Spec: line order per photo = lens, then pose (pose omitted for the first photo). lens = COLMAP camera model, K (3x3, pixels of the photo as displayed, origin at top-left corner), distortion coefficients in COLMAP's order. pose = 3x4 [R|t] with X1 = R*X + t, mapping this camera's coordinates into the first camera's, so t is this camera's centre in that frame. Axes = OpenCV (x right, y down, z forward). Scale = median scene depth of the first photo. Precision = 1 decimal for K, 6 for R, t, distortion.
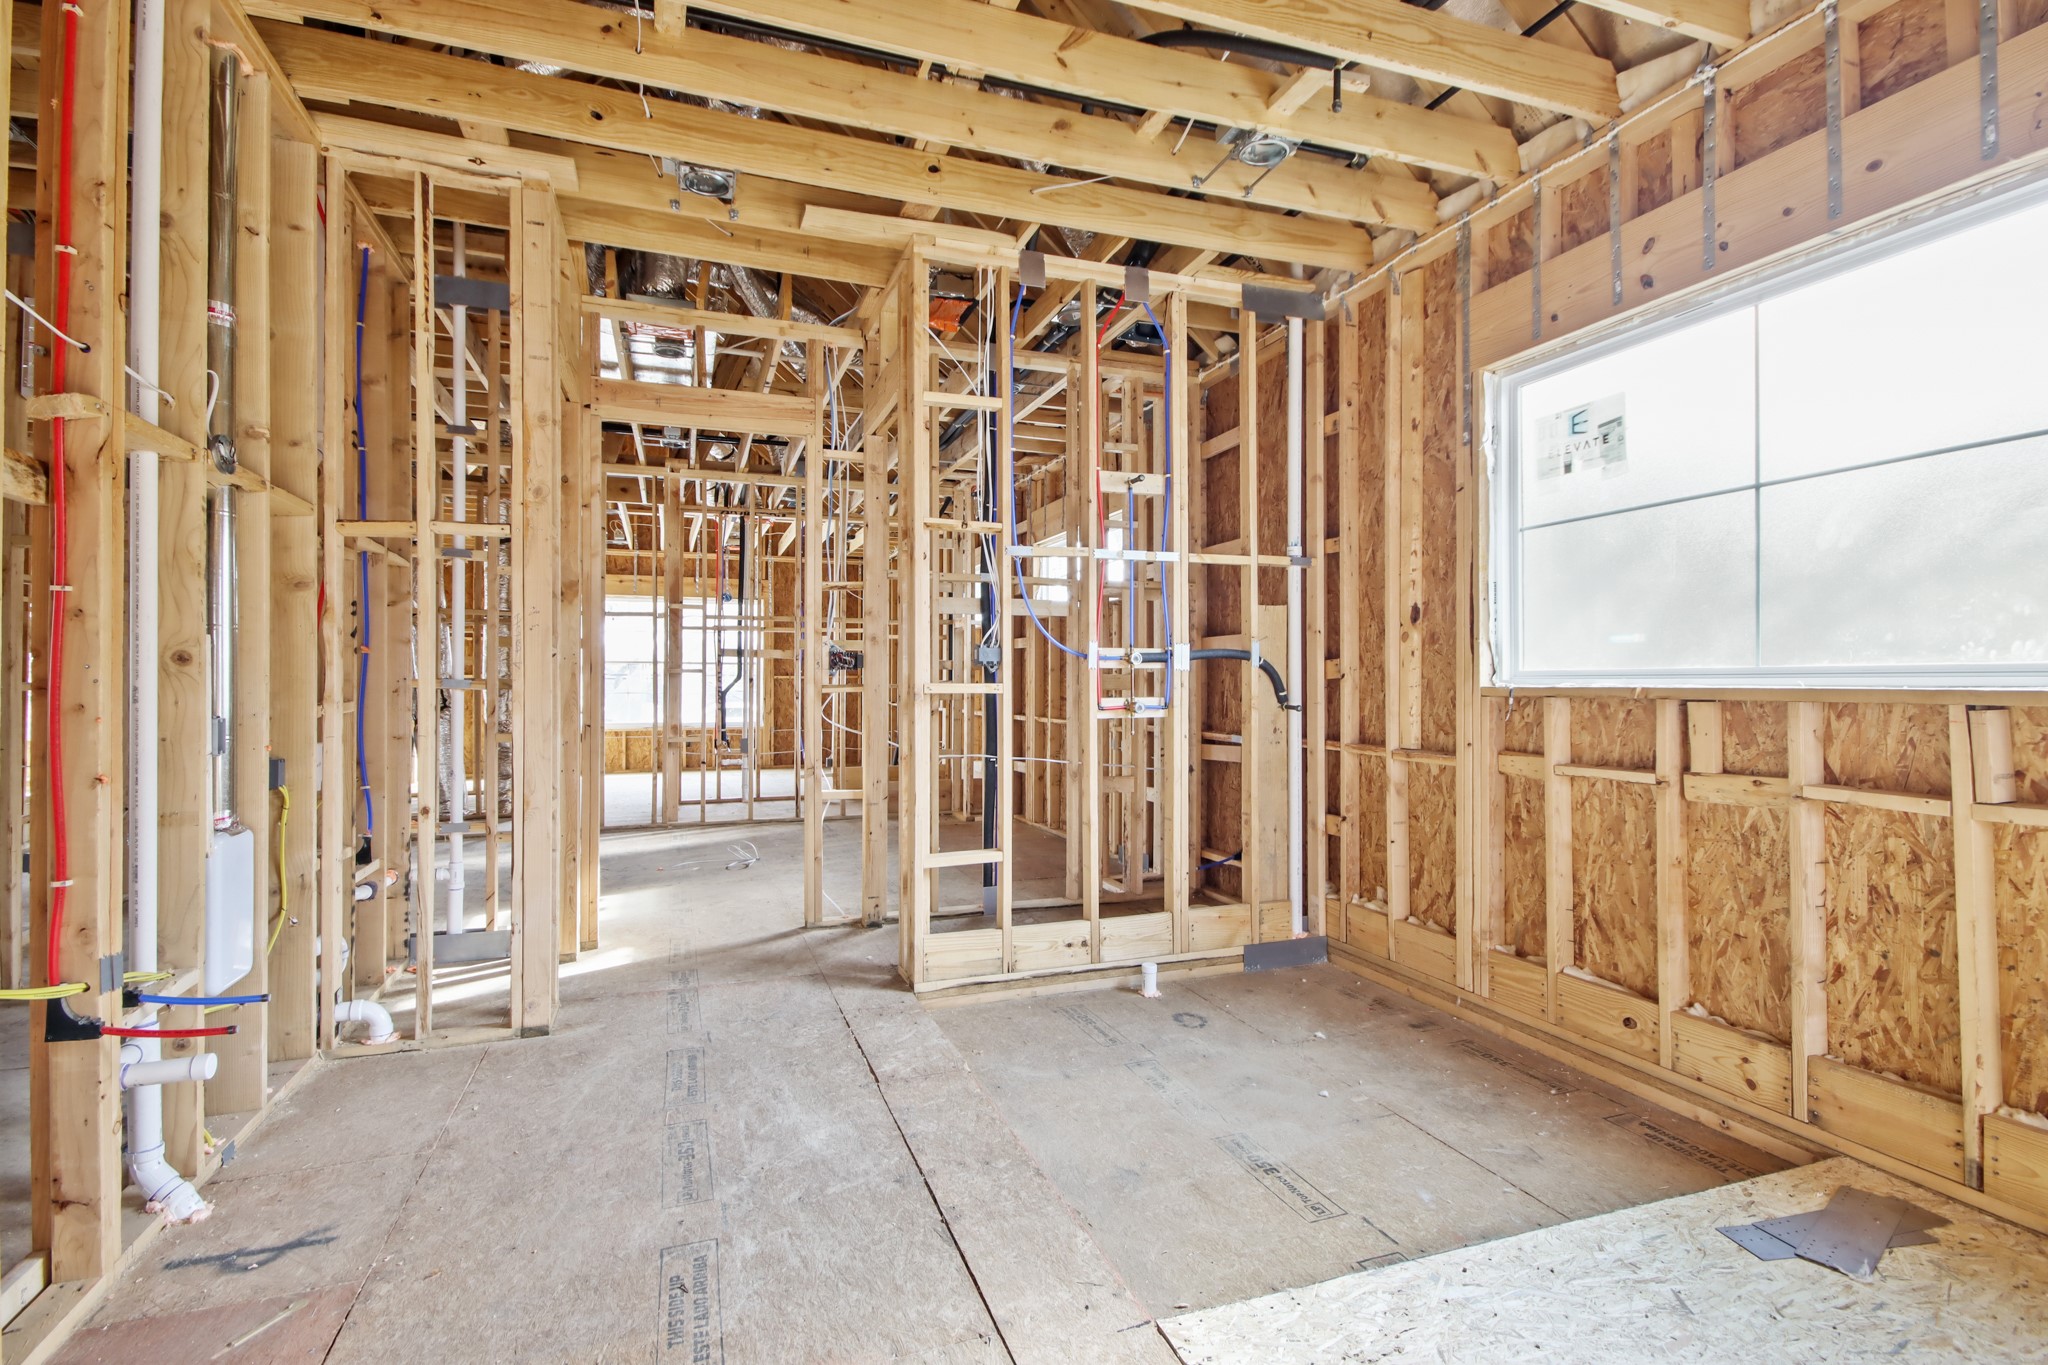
lens RADIAL K [[947.2, 0, 1029.7], [0, 947.2, 673.4], [0, 0, 1]] dist [0.025917, -0.003806]
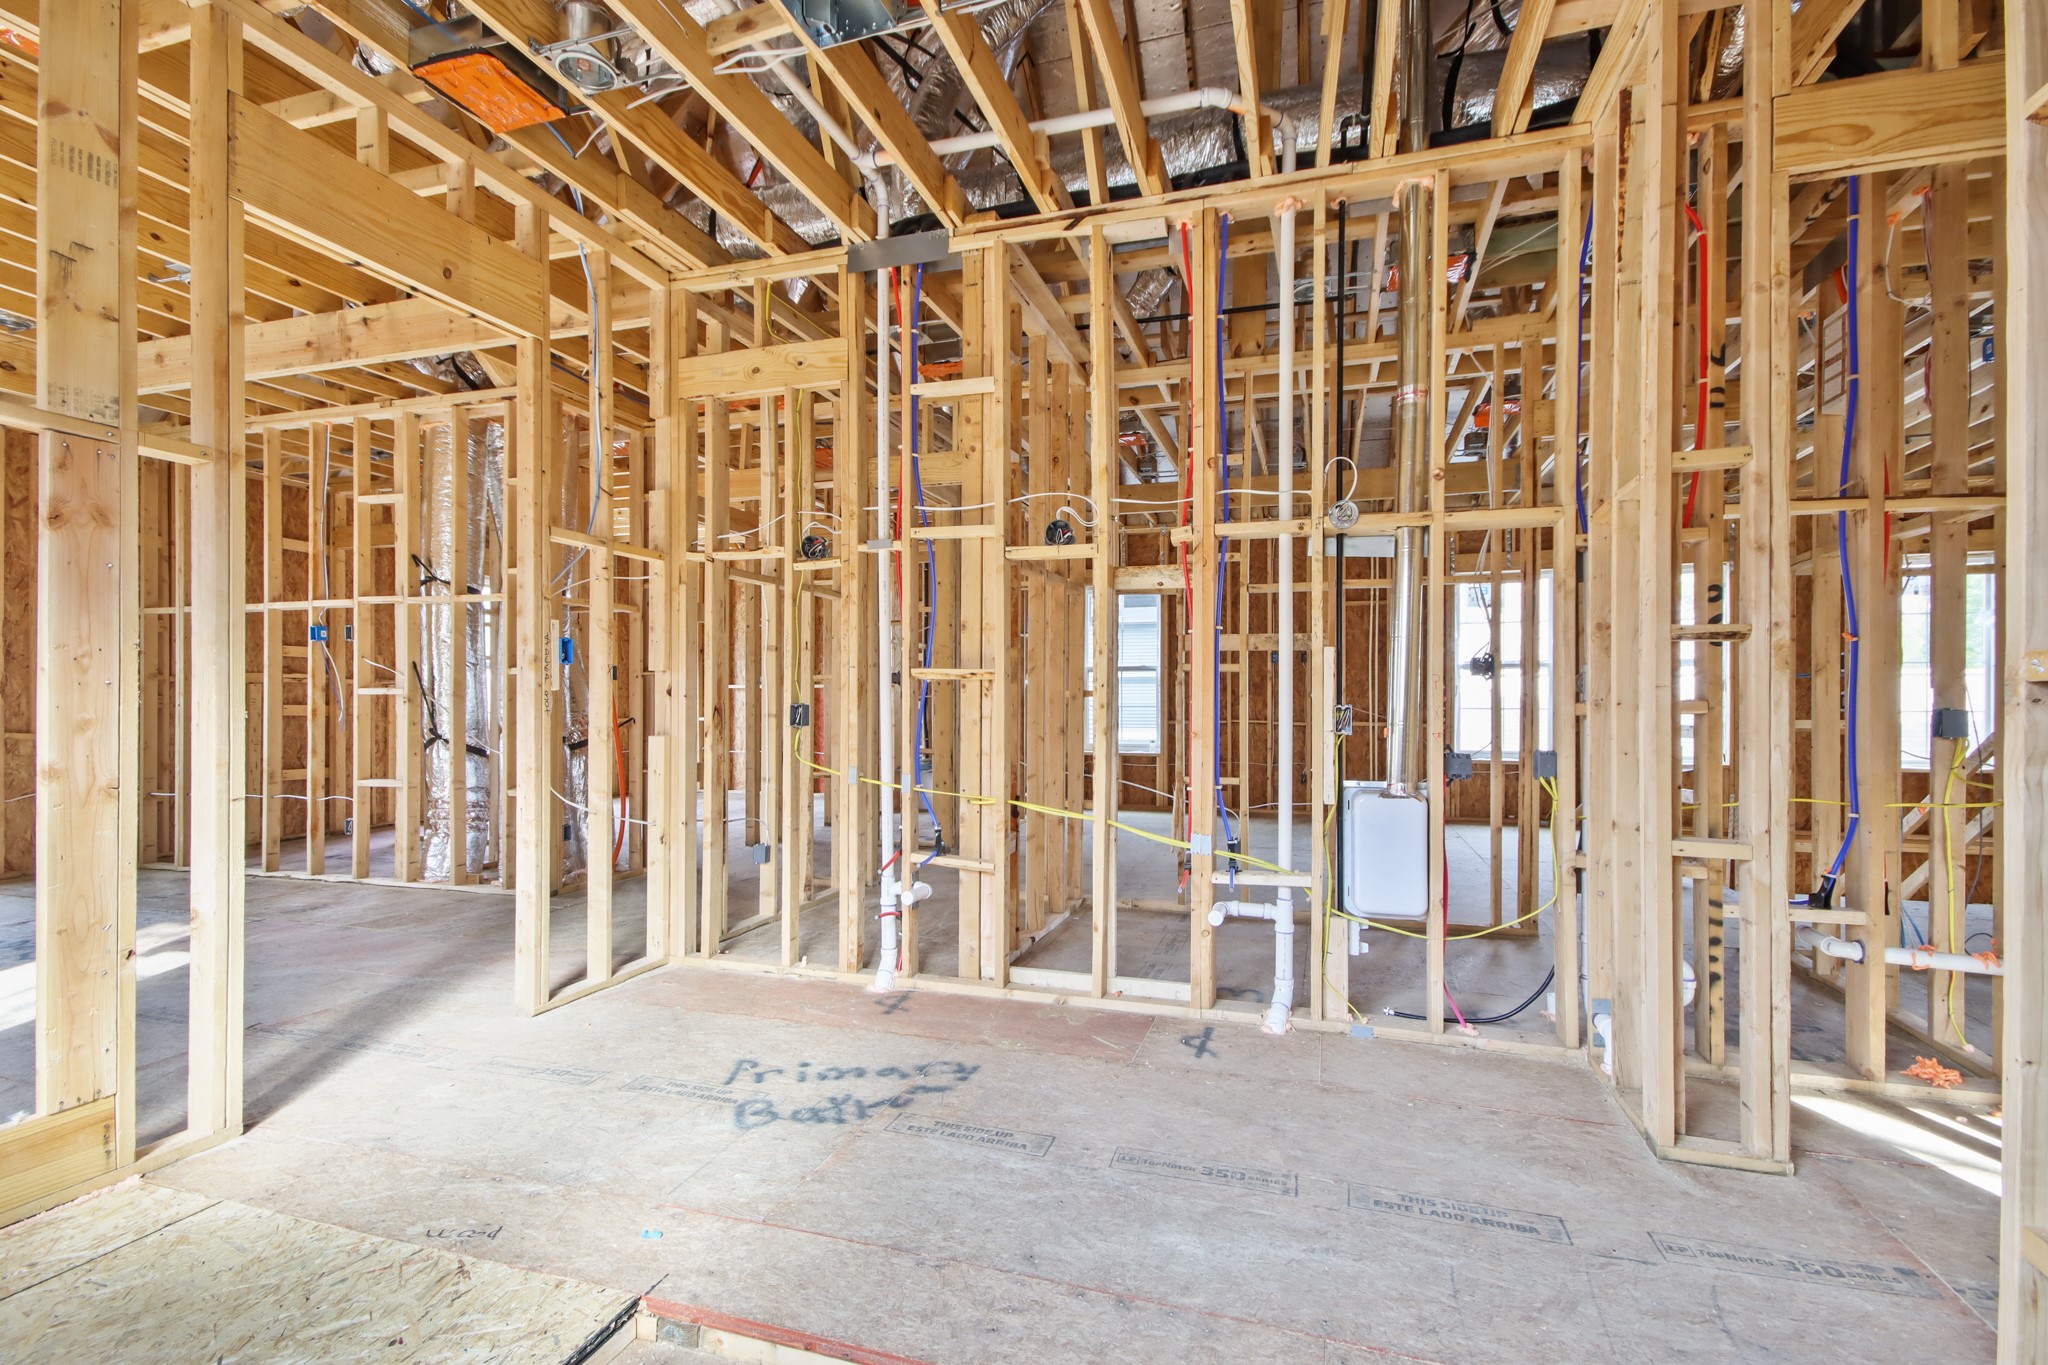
lens RADIAL K [[947.2, 0, 1023.4], [0, 947.2, 694.7], [0, 0, 1]] dist [0.025917, -0.003806]
pose [[-0.605638, -0.002499, -0.795736, 0.402450], [0.004690, 0.999966, -0.006709, 0.026175], [0.795727, -0.007795, -0.605606, 1.119199]]
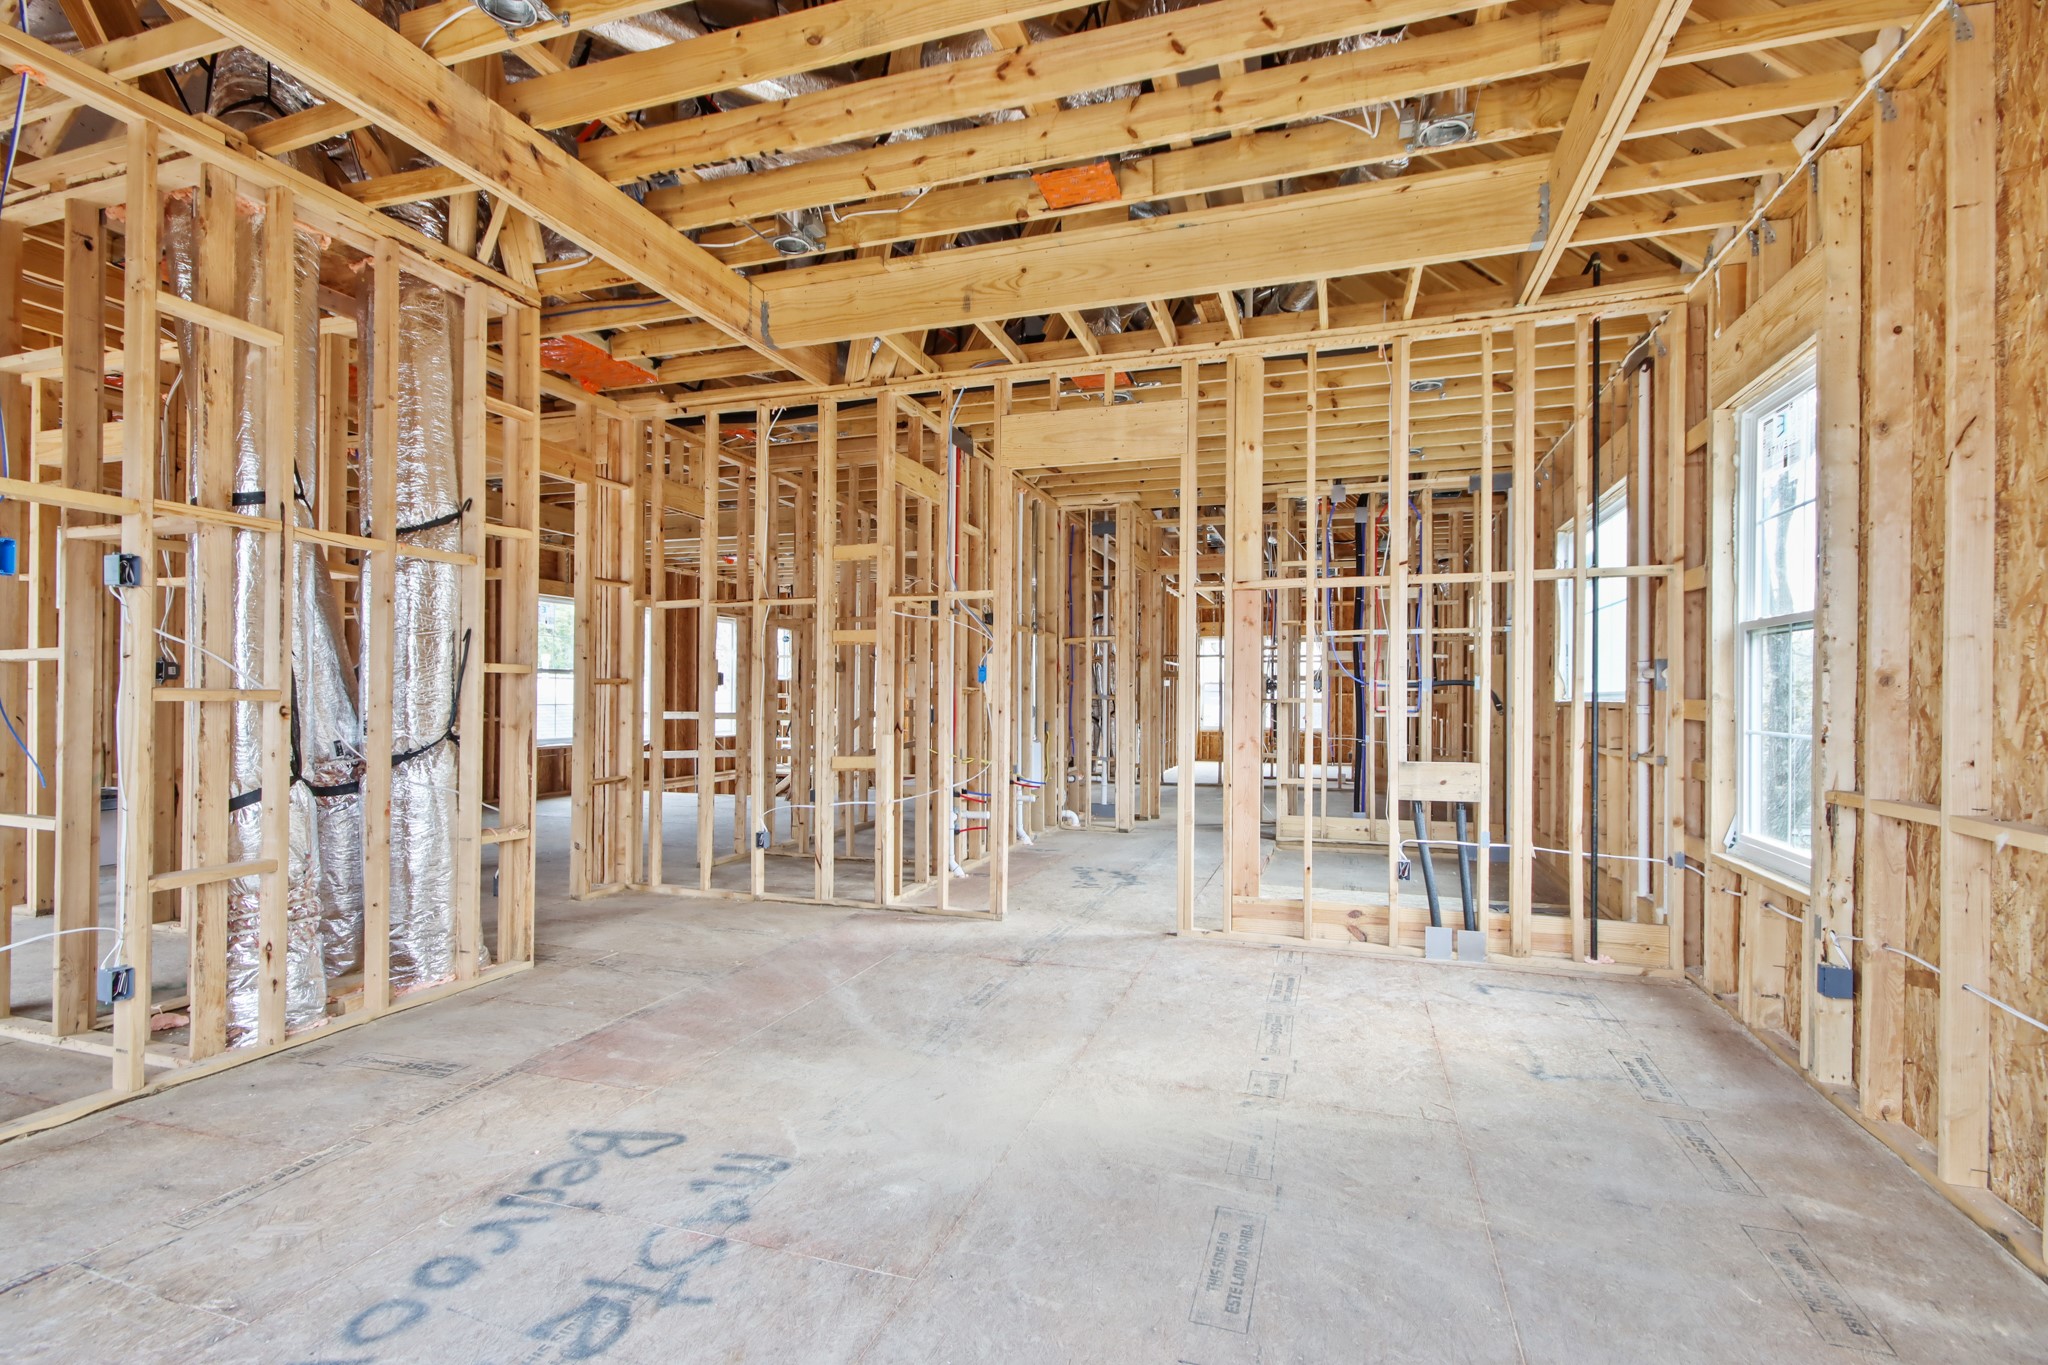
lens RADIAL K [[947.2, 0, 1025.9], [0, 947.2, 690.4], [0, 0, 1]] dist [0.025917, -0.003806]
pose [[0.786325, -0.000483, -0.617813, 0.989454], [-0.000038, 1.000000, -0.000829, -0.005697], [0.617813, 0.000675, 0.786325, -1.359640]]
